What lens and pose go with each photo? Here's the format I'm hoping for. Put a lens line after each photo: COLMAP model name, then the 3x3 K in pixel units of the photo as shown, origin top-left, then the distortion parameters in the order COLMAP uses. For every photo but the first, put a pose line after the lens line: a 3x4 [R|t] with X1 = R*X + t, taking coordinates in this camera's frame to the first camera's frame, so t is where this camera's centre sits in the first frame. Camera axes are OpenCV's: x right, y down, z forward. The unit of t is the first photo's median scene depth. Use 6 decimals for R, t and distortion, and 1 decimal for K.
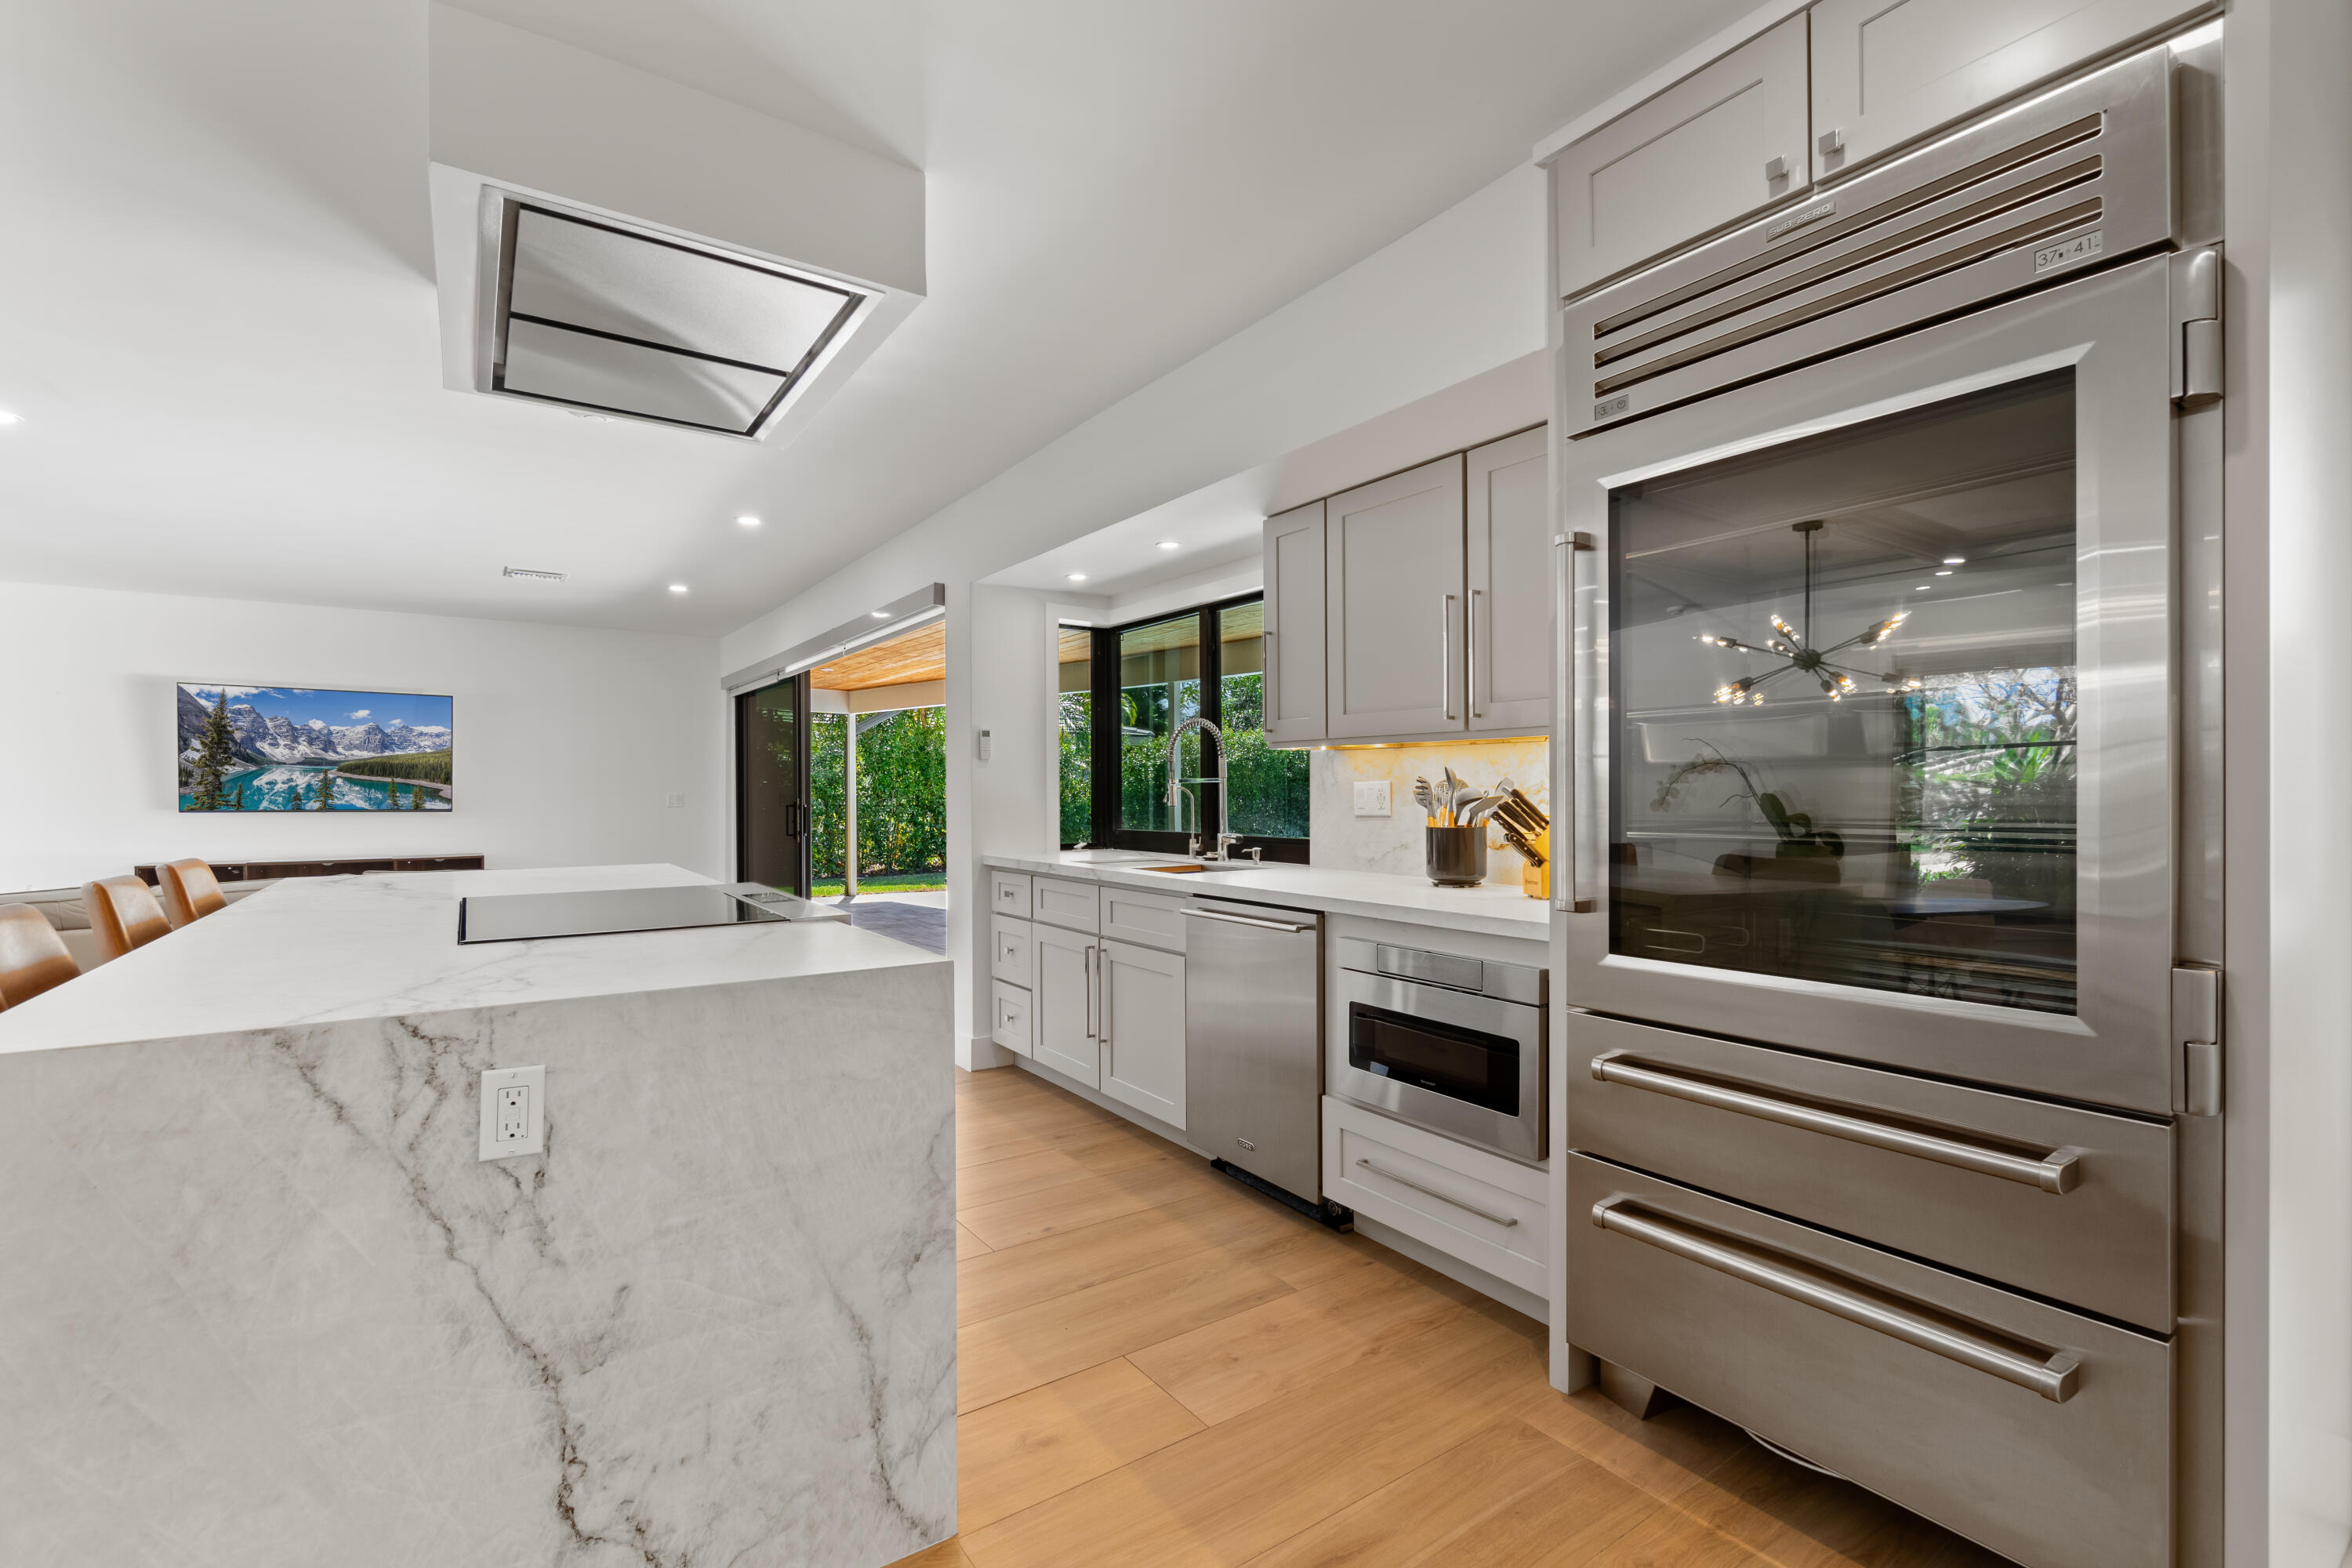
lens RADIAL K [[1029.0, 0, 1182.1], [0, 1029.0, 798.6], [0, 0, 1]] dist [-0.007478, 0.000427]
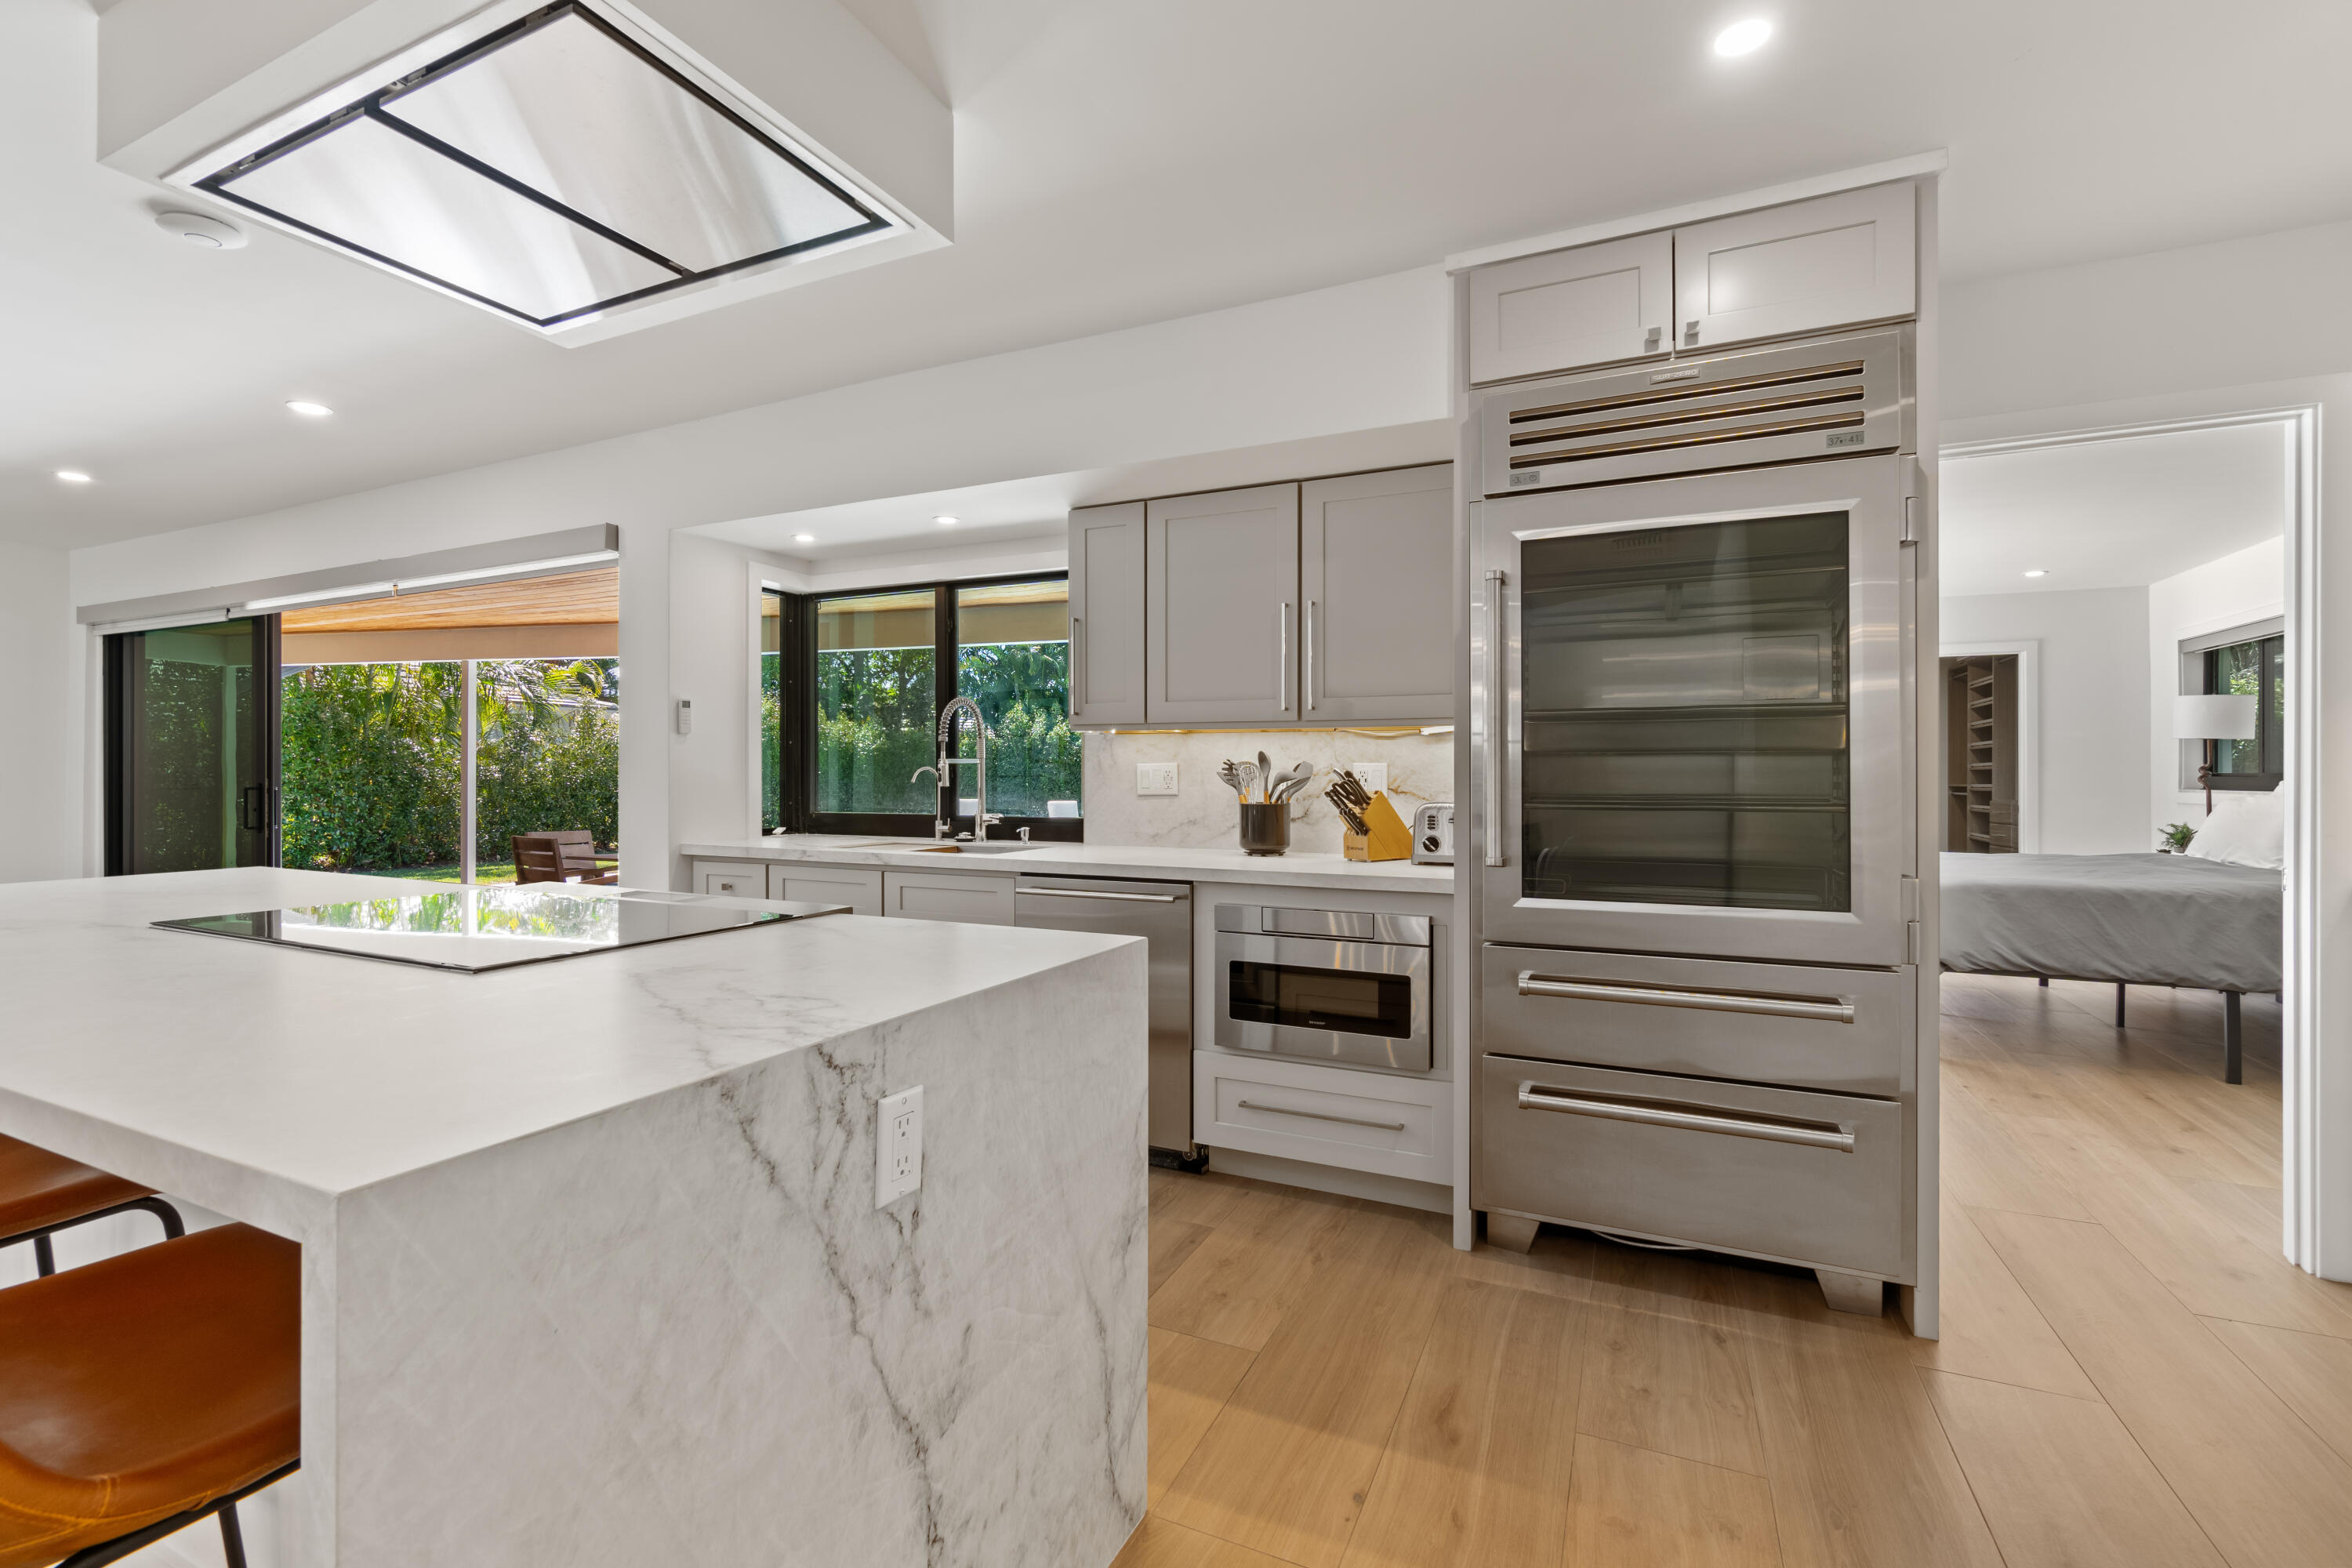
lens RADIAL K [[1029.0, 0, 1146.6], [0, 1029.0, 773.4], [0, 0, 1]] dist [-0.007478, 0.000427]
pose [[0.862694, 0.004118, 0.505710, -0.497635], [-0.000316, 0.999971, -0.007604, 0.003035], [-0.505726, 0.006400, 0.862670, 0.089116]]
